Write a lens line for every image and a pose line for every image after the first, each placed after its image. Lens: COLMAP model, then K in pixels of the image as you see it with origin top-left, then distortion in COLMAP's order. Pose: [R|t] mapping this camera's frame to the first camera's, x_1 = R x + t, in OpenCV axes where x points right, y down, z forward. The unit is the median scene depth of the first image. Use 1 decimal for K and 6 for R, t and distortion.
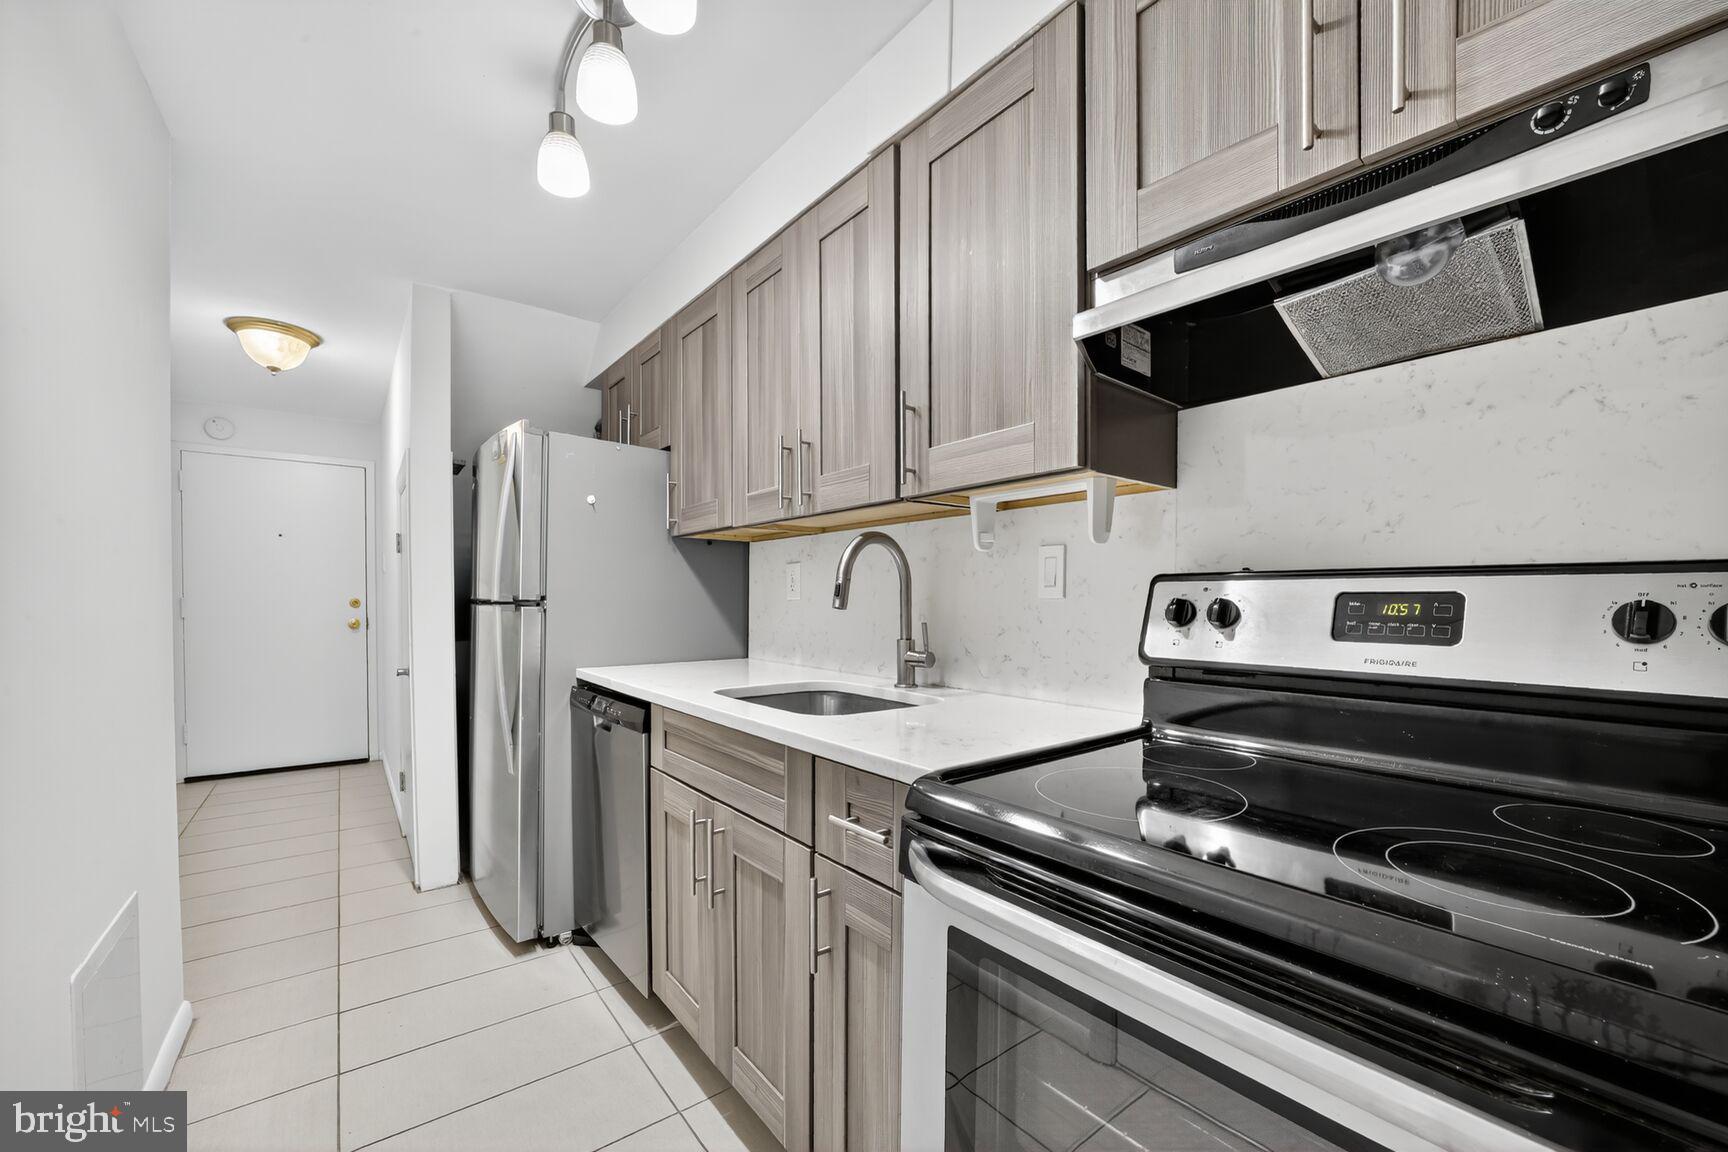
lens RADIAL K [[663.3, 0, 856.6], [0, 663.3, 602.9], [0, 0, 1]] dist [-0.013365, 0.000360]
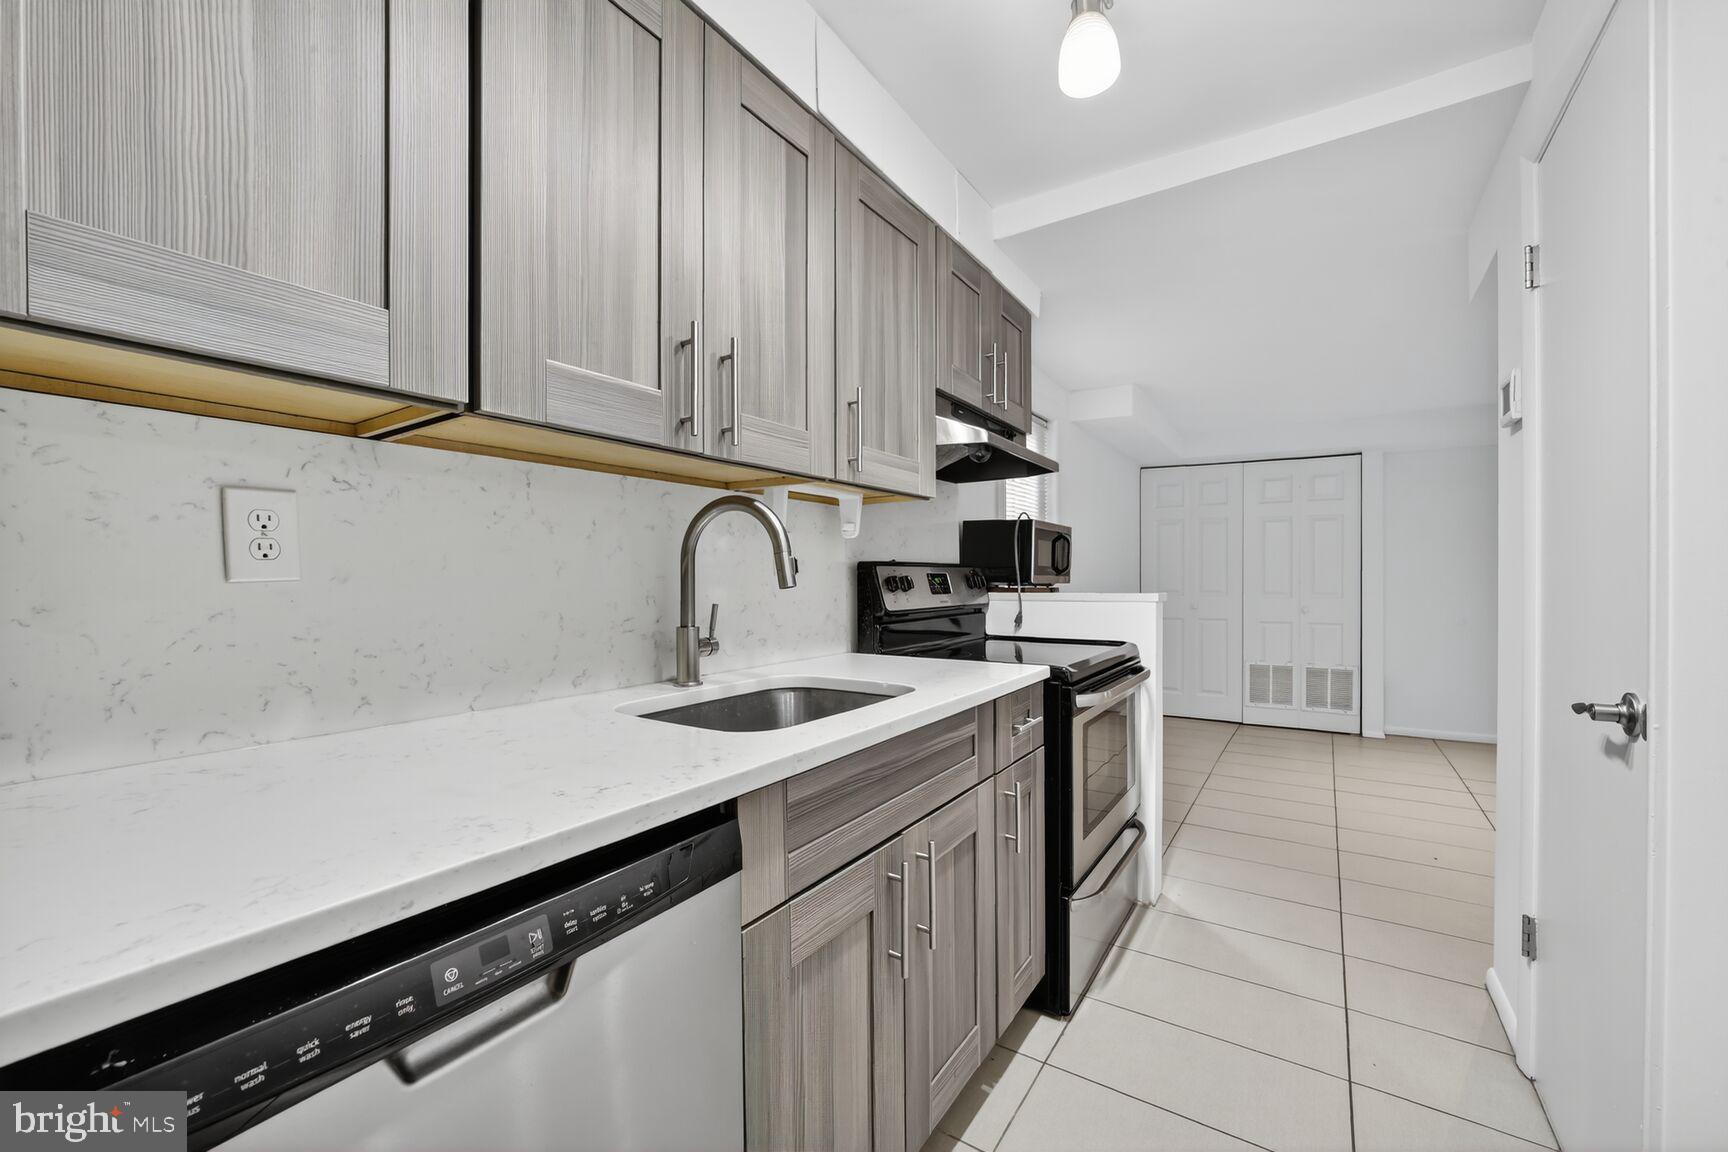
lens RADIAL K [[663.3, 0, 856.7], [0, 663.3, 581.8], [0, 0, 1]] dist [-0.013365, 0.000360]
pose [[-0.282431, 0.000332, 0.959288, -0.889041], [0.013393, 0.999904, 0.003597, -0.000038], [-0.959194, 0.013864, -0.282408, 1.192557]]
